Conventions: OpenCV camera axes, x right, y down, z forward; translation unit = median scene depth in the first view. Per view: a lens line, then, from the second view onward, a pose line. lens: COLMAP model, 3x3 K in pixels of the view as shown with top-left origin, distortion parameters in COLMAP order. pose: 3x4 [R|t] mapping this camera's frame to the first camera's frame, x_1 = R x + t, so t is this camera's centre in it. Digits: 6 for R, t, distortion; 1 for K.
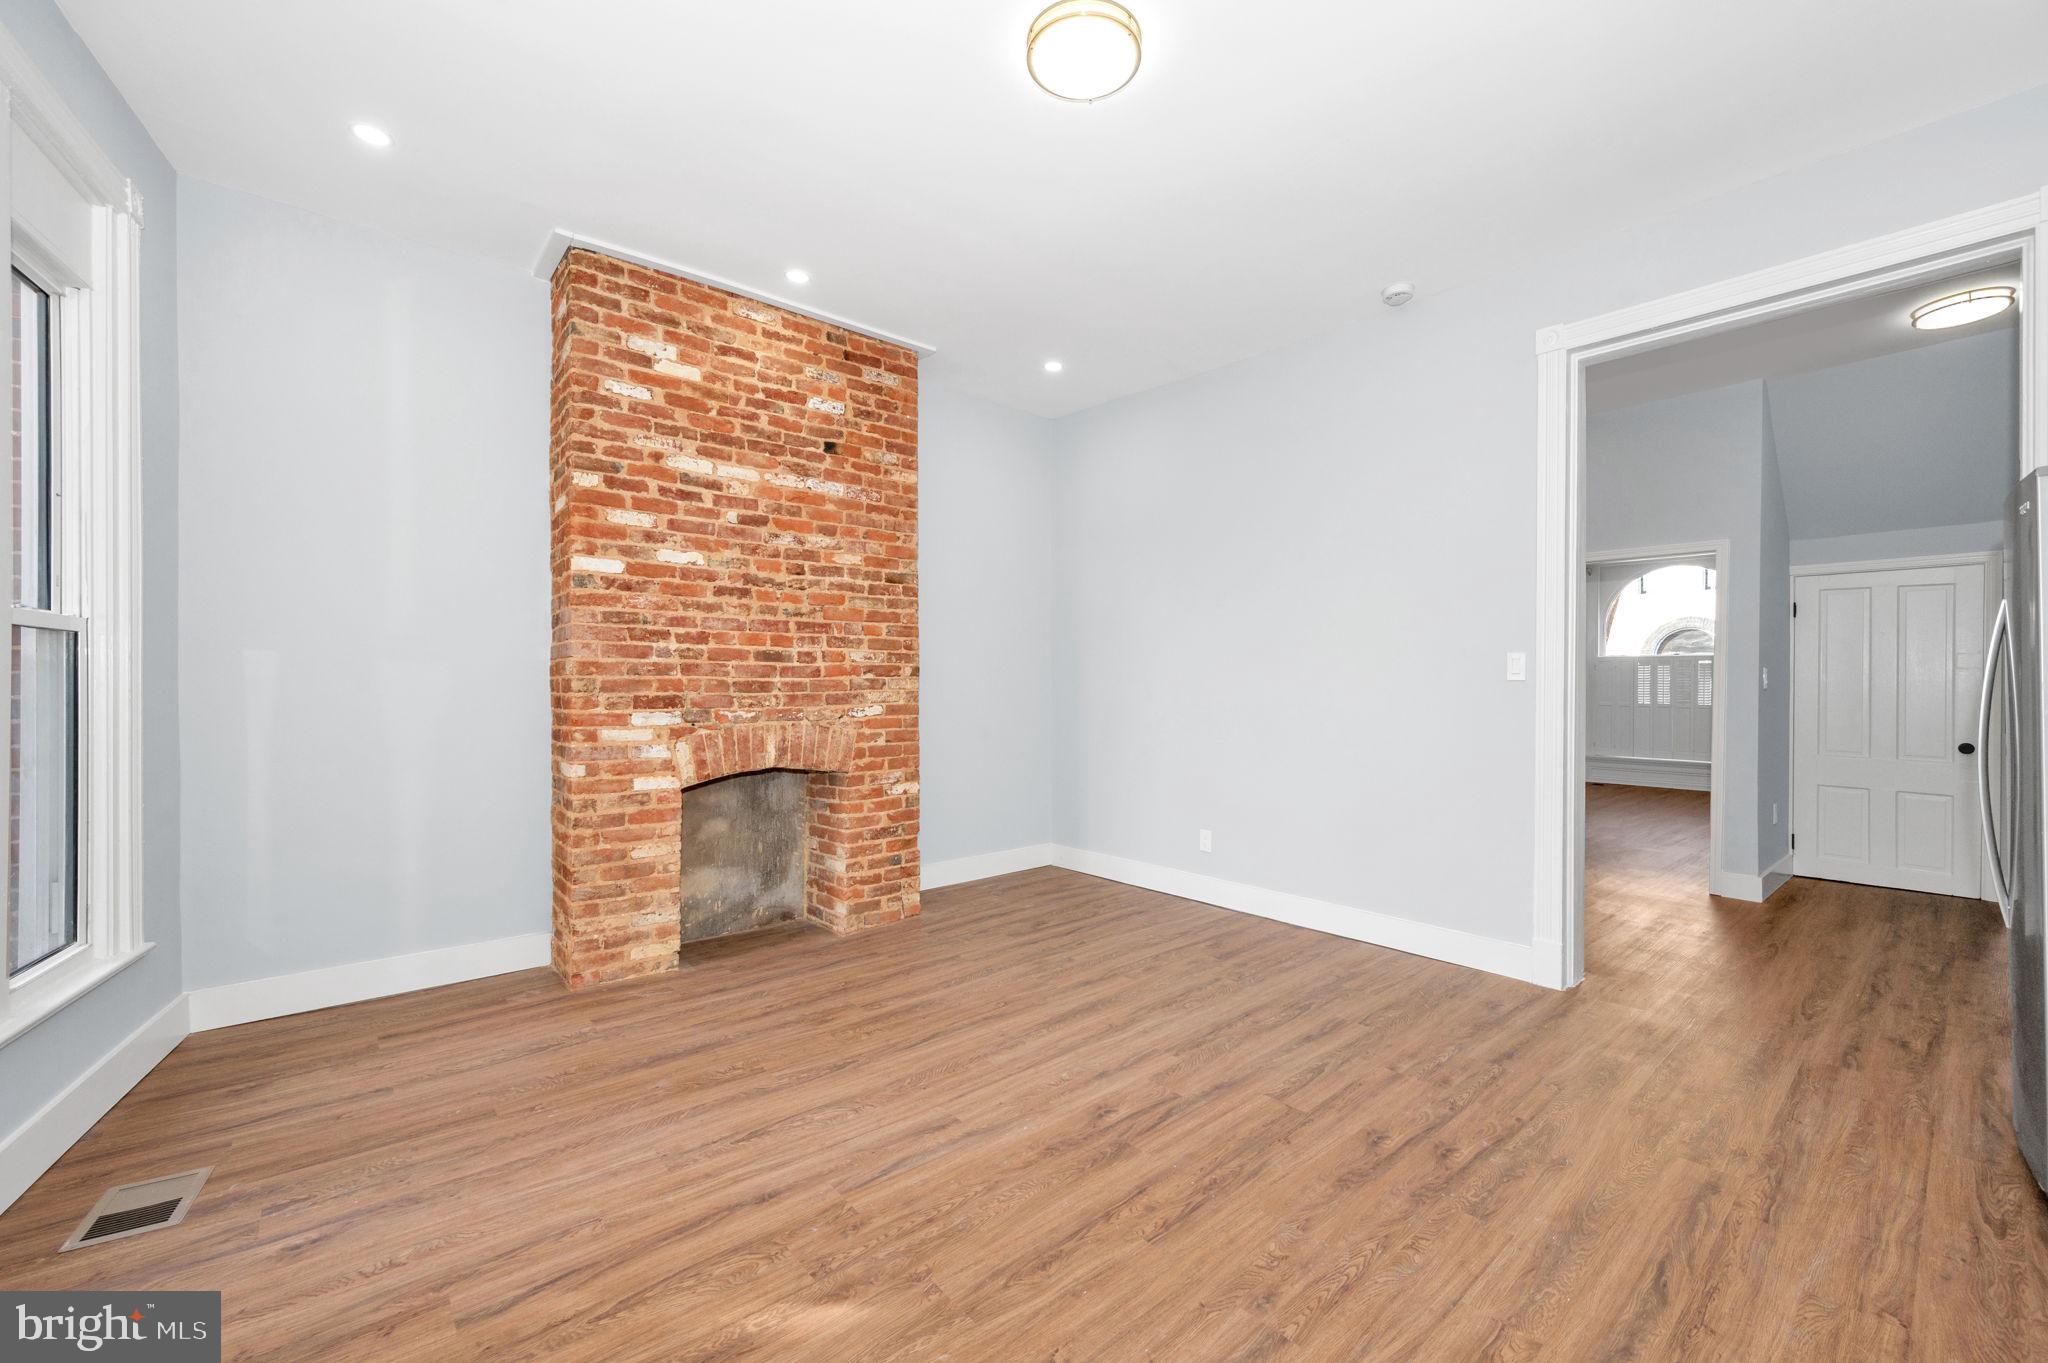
lens RADIAL K [[828.5, 0, 1009.0], [0, 828.5, 682.0], [0, 0, 1]] dist [0.000614, 0.000437]
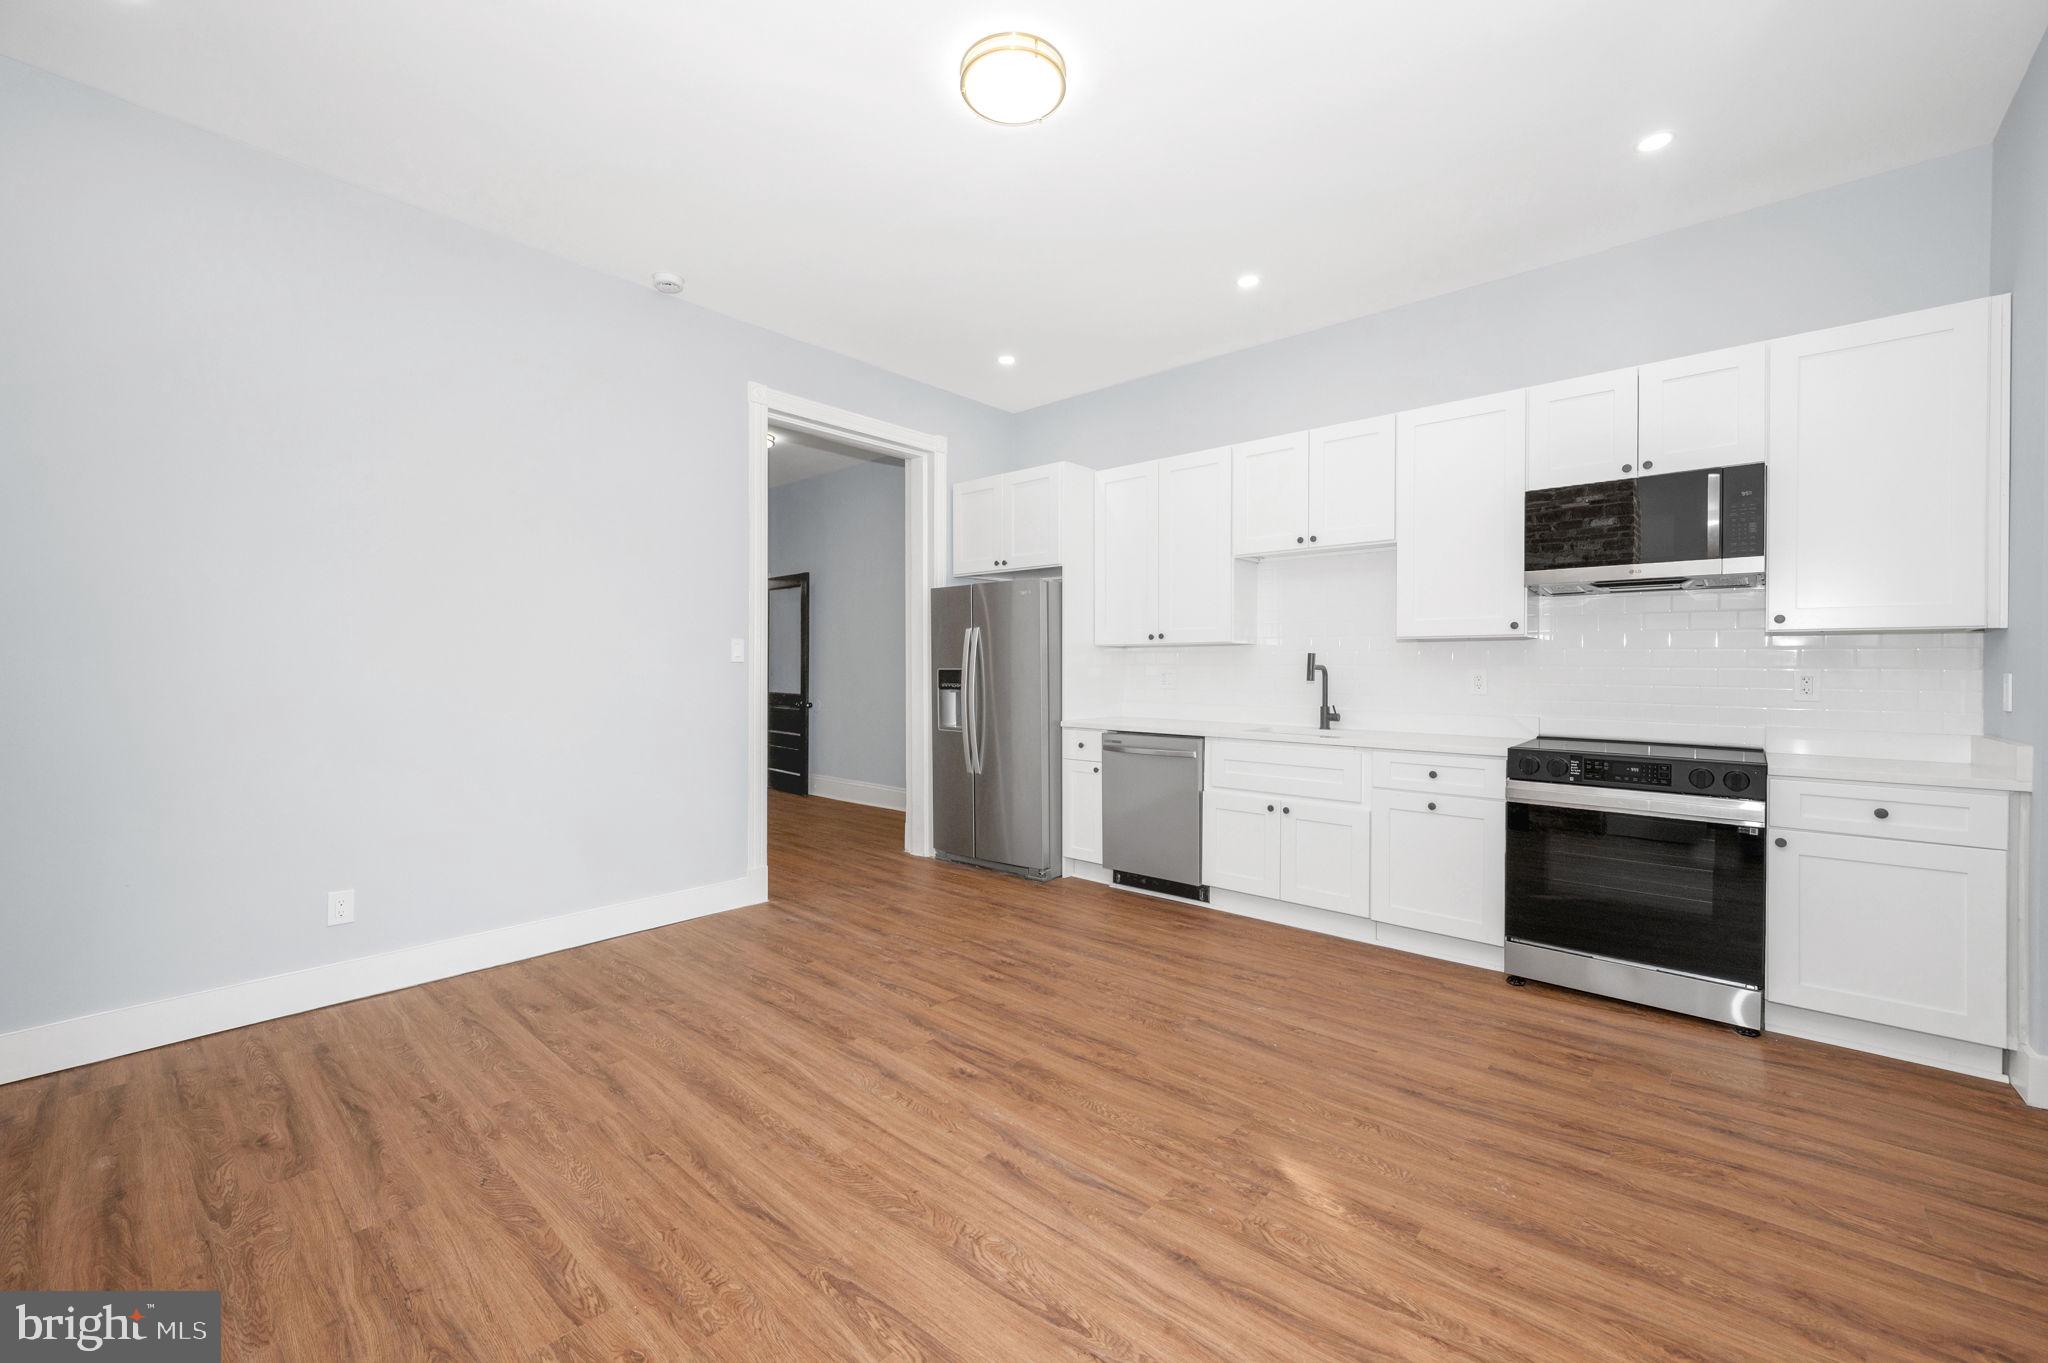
lens RADIAL K [[828.5, 0, 1038.7], [0, 828.5, 676.7], [0, 0, 1]] dist [0.000614, 0.000437]
pose [[-0.160761, -0.014116, 0.986892, -0.699383], [-0.003702, 0.999899, 0.013699, -0.000227], [-0.986986, -0.001451, -0.160797, 0.807147]]
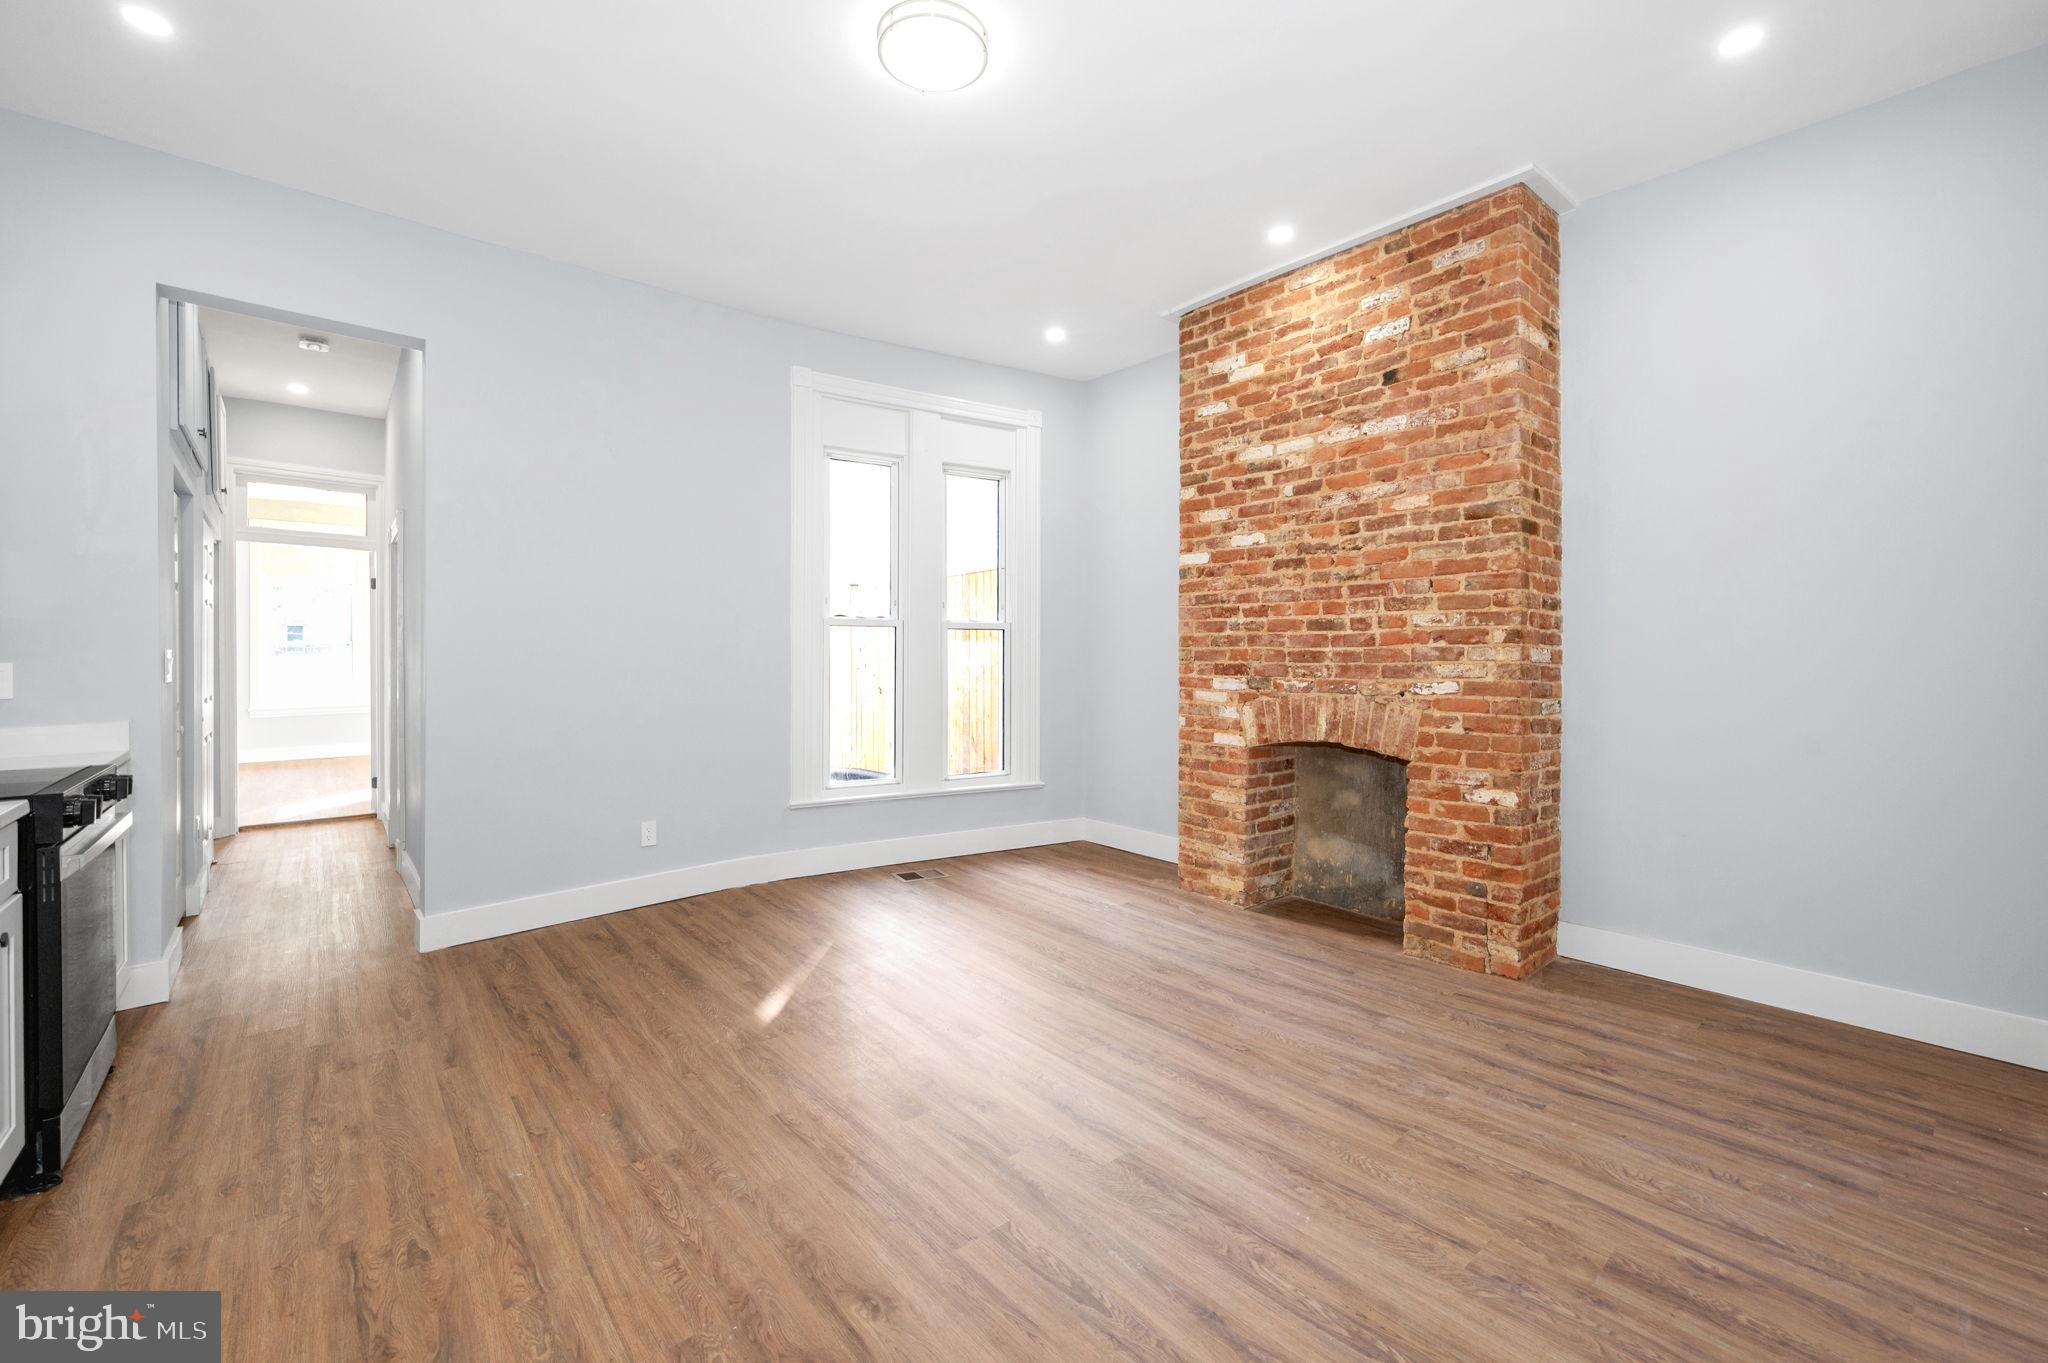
lens RADIAL K [[828.5, 0, 1039.3], [0, 828.5, 652.8], [0, 0, 1]] dist [0.000614, 0.000437]
pose [[0.017474, 0.000262, -0.999847, 0.803141], [0.005008, 0.999987, 0.000350, -0.001246], [0.999835, -0.005013, 0.017473, 0.789533]]
